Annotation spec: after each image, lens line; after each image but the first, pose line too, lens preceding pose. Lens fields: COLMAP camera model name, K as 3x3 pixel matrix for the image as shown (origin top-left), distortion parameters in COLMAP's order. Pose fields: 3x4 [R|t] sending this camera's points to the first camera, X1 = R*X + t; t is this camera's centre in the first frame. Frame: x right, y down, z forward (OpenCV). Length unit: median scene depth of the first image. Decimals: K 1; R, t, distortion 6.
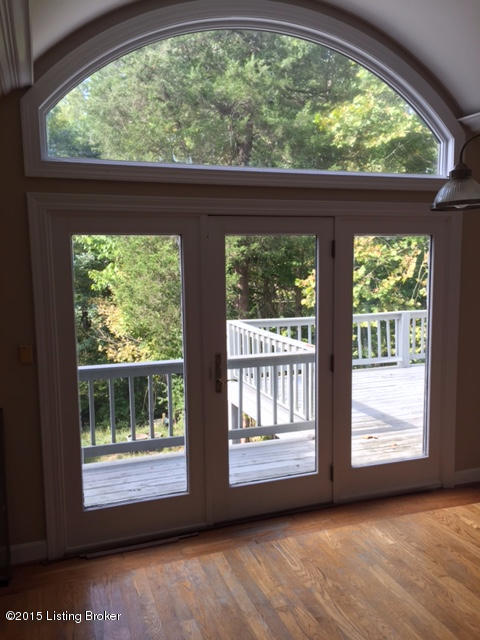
lens RADIAL K [[550.9, 0, 238.7], [0, 550.9, 317.0], [0, 0, 1]] dist [0.054347, -0.010589]
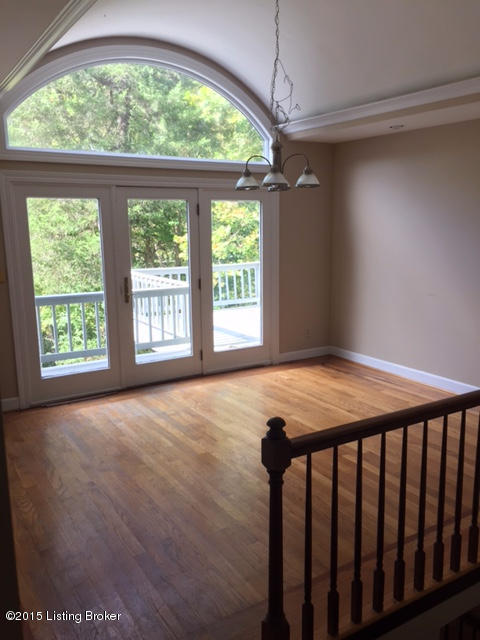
lens RADIAL K [[550.9, 0, 239.1], [0, 550.9, 322.5], [0, 0, 1]] dist [0.054347, -0.010589]
pose [[0.975949, -0.039007, 0.214479, -0.026199], [0.023101, 0.996827, 0.076174, 0.033356], [-0.216769, -0.069387, 0.973754, -0.238473]]
